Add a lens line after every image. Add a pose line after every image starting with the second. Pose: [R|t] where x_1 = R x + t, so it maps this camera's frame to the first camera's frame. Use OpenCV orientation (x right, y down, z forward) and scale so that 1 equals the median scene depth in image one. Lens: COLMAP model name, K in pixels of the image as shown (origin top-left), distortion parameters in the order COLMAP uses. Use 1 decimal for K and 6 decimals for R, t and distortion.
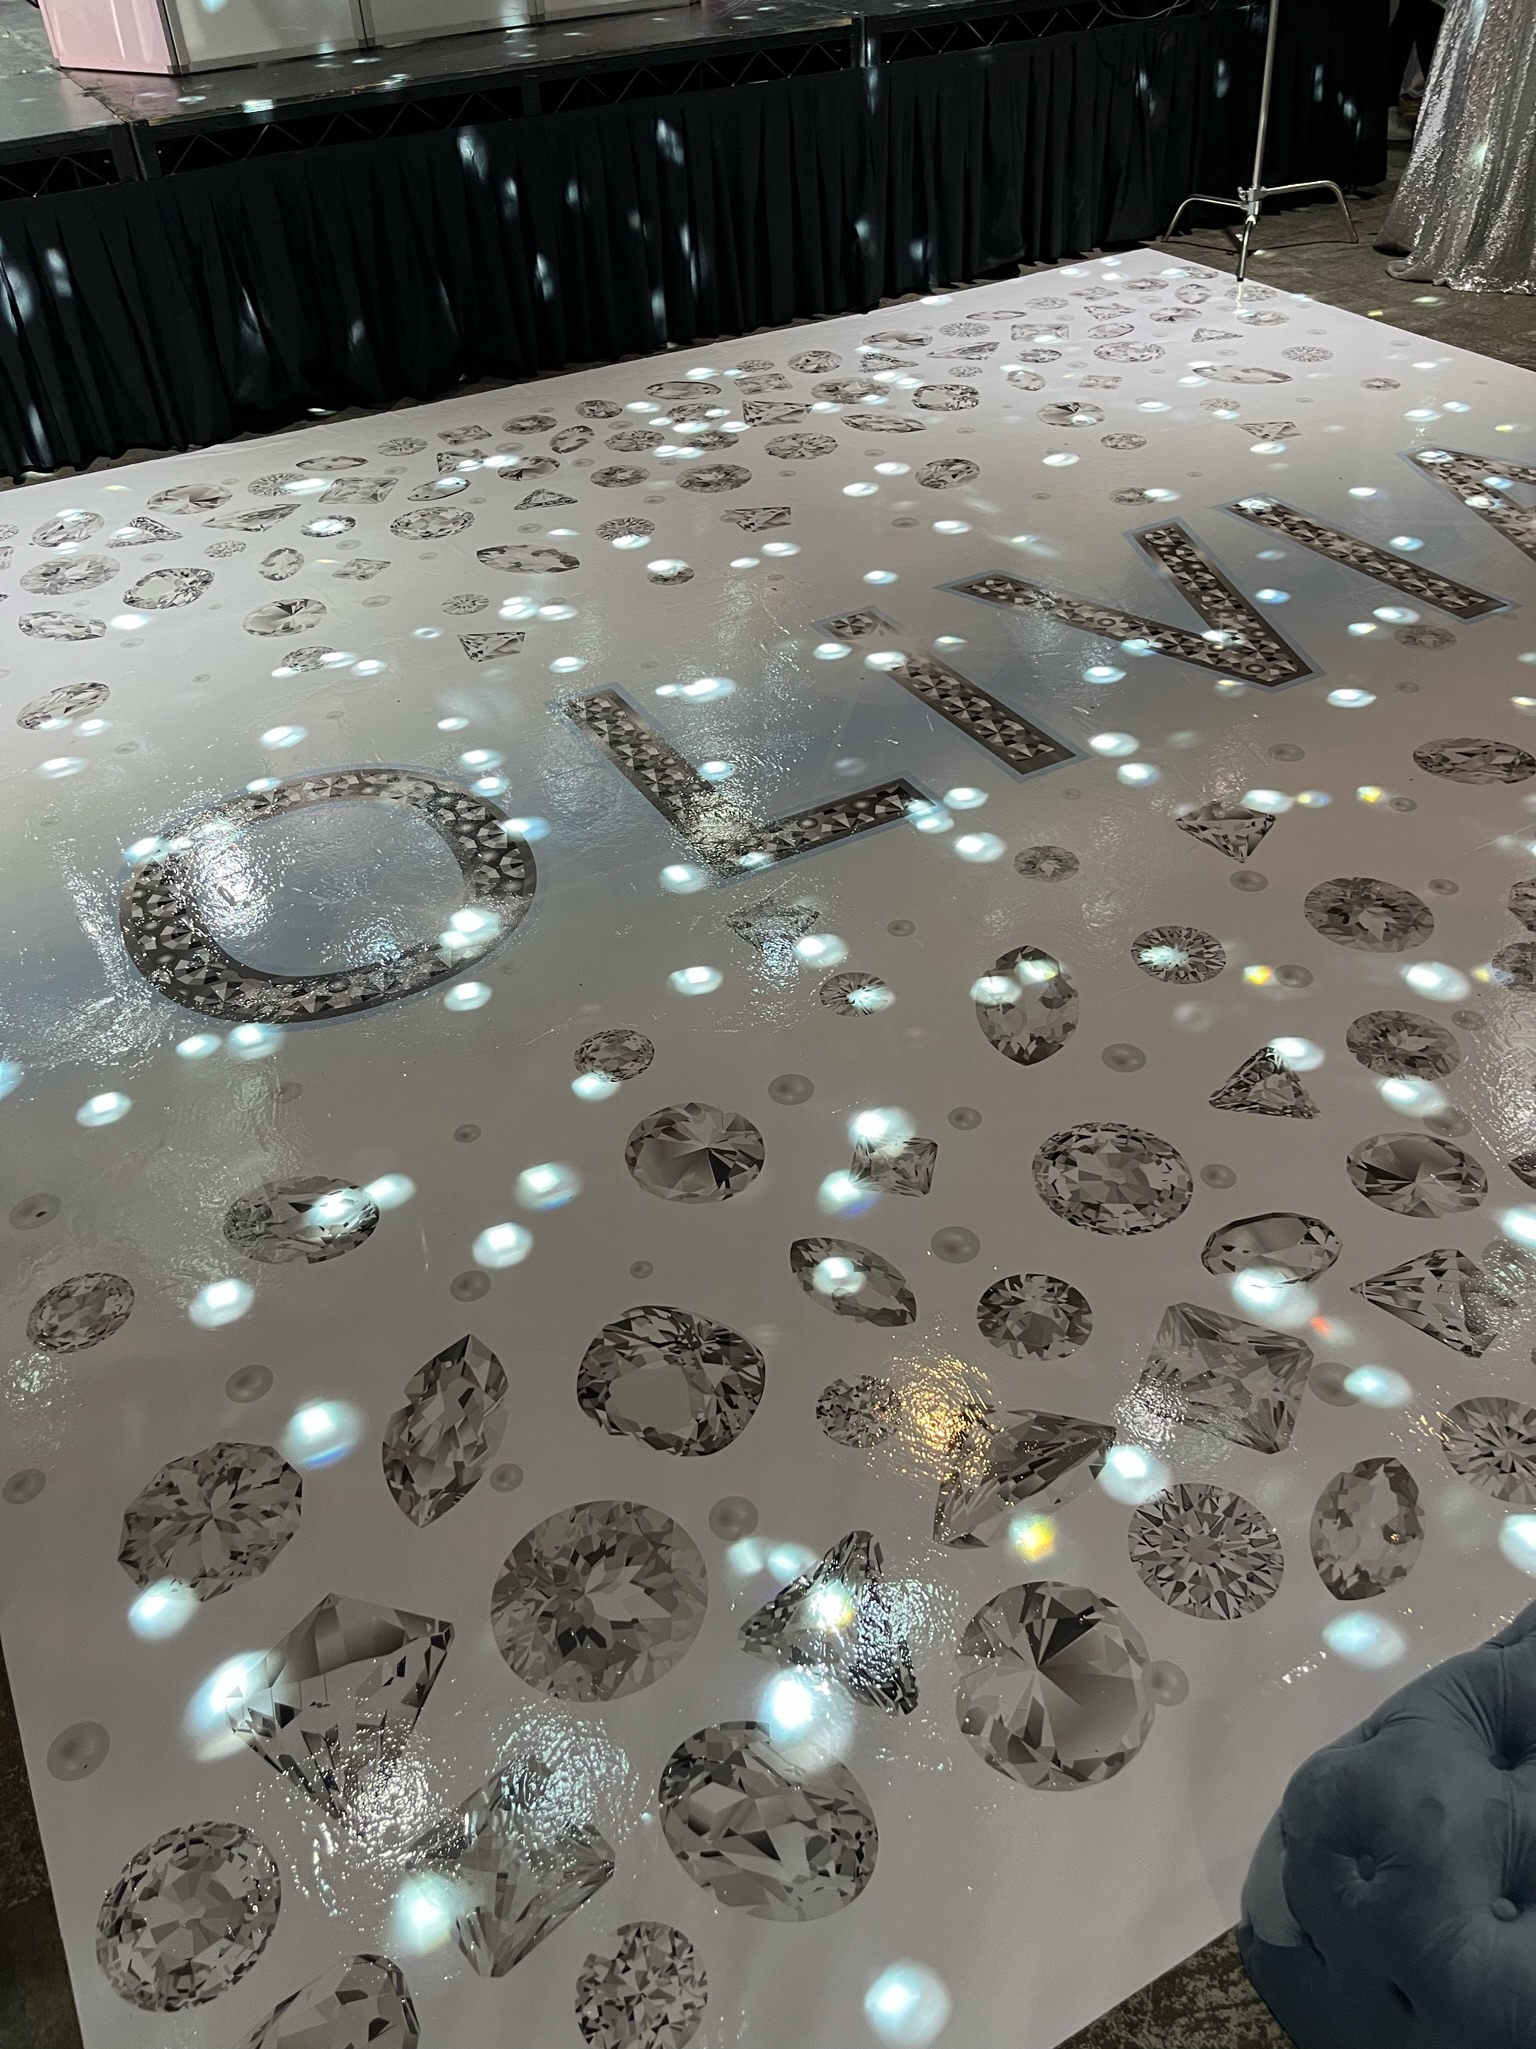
lens RADIAL K [[1630.1, 0, 768.0], [0, 1630.1, 1024.5], [0, 0, 1]] dist [0.042418, 0.000776]
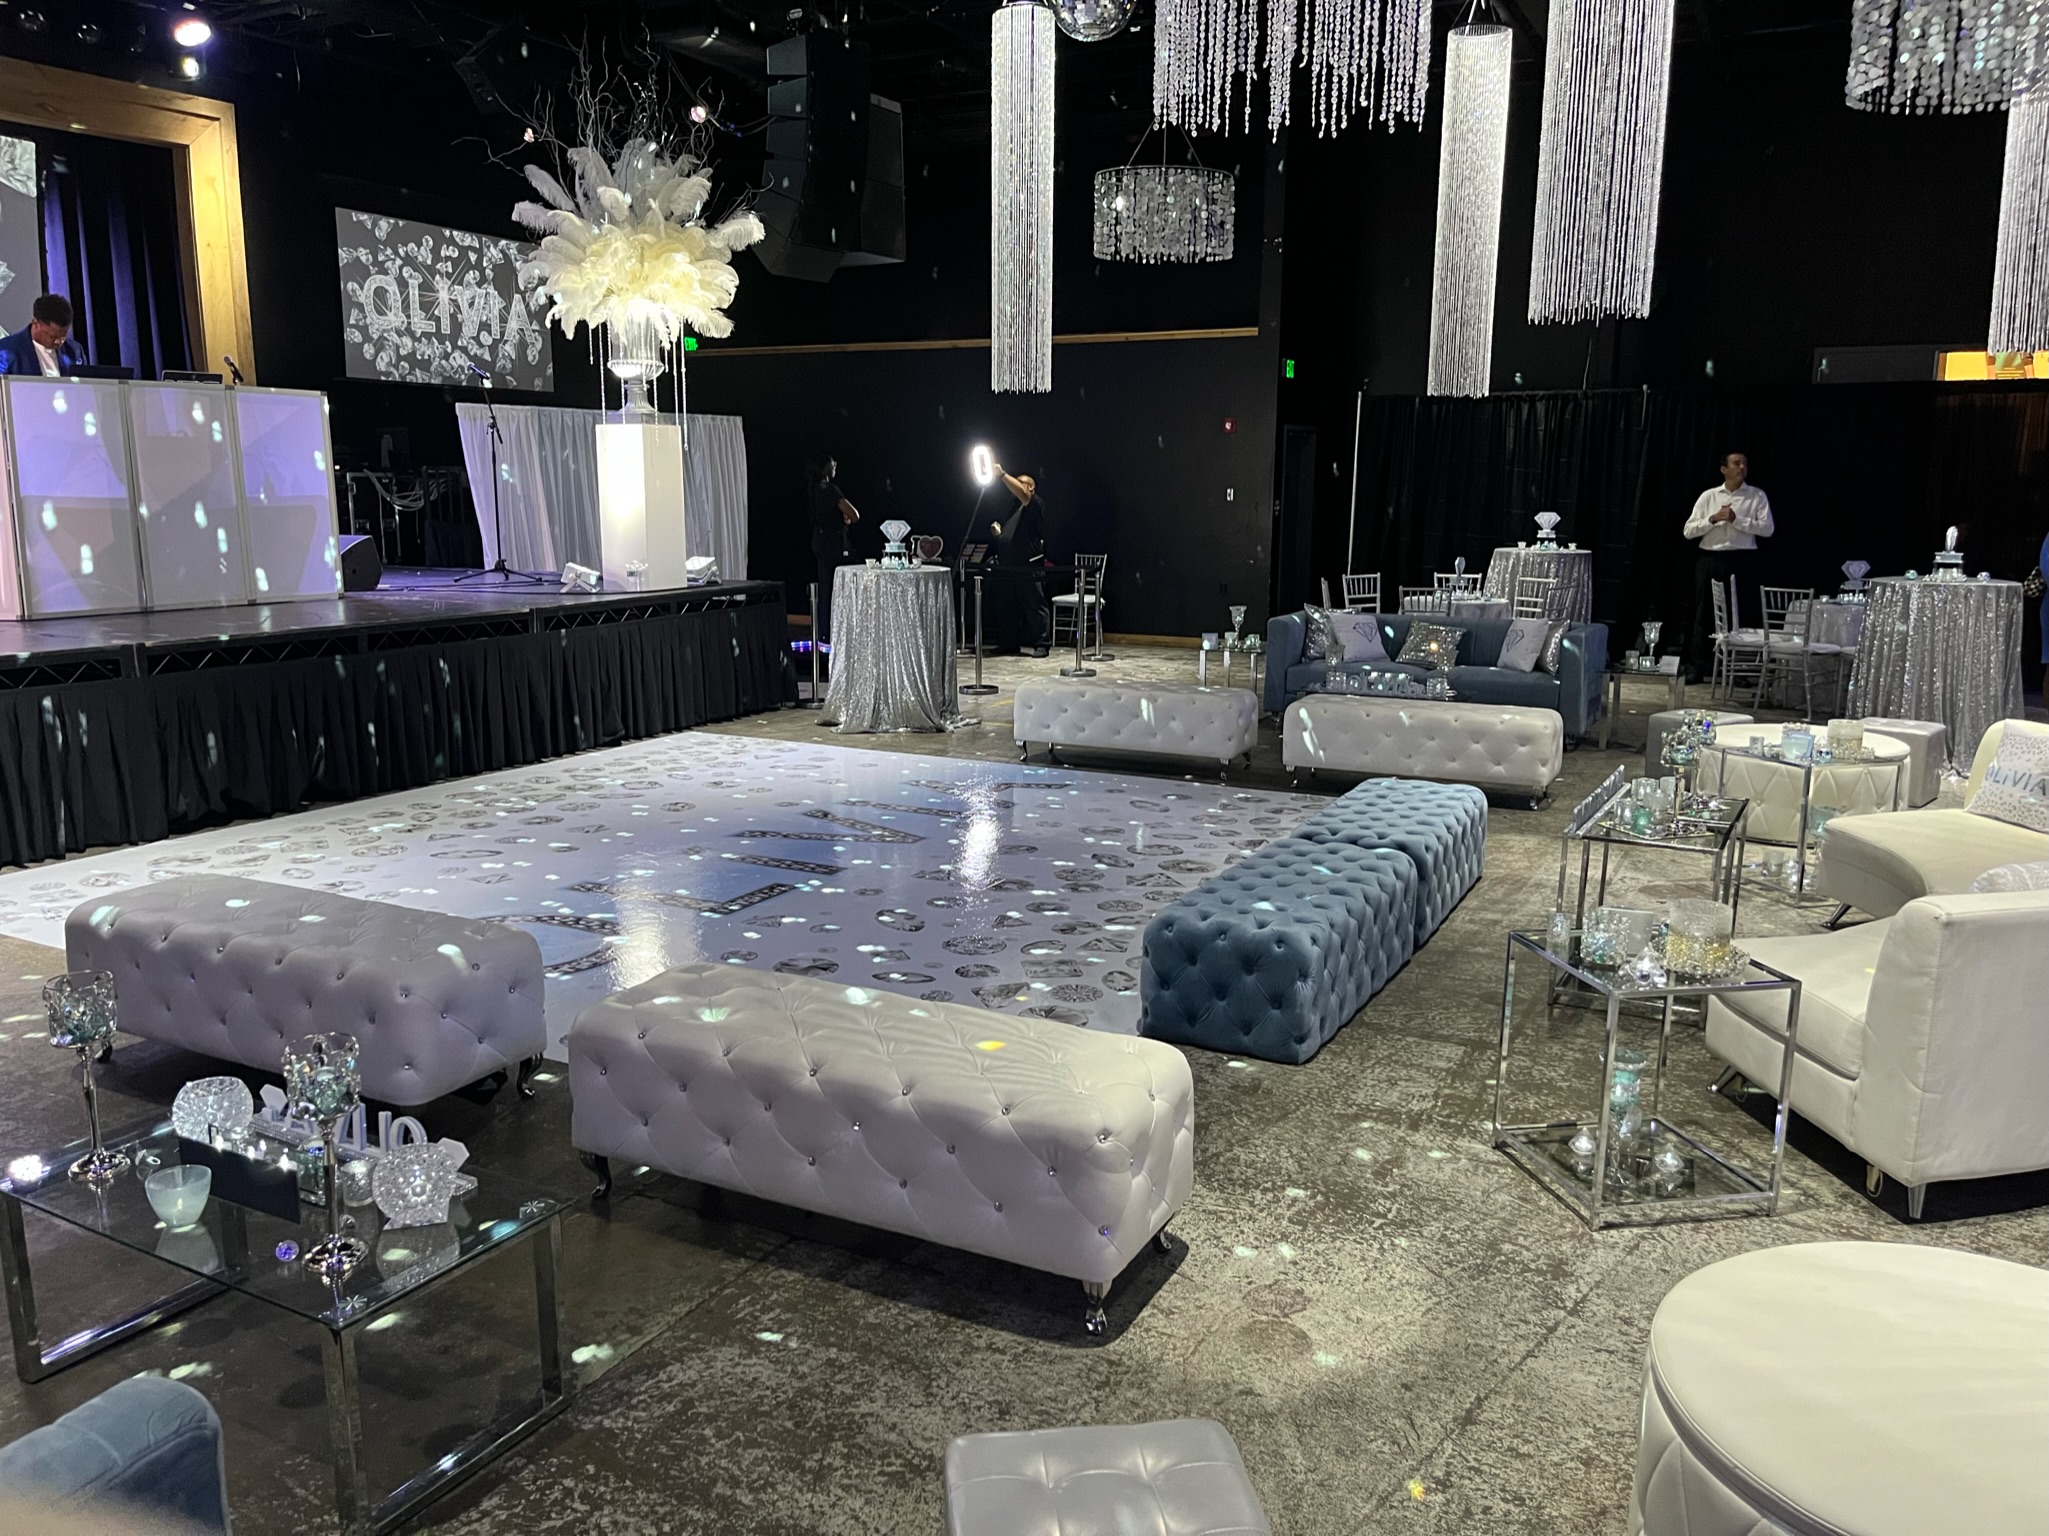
lens RADIAL K [[1630.1, 0, 1024.5], [0, 1630.1, 768.0], [0, 0, 1]] dist [0.042418, 0.000776]
pose [[0.832177, -0.045962, 0.552602, -0.654202], [0.310743, 0.864032, -0.396091, 0.527362], [-0.459261, 0.501335, 0.733310, -0.582642]]
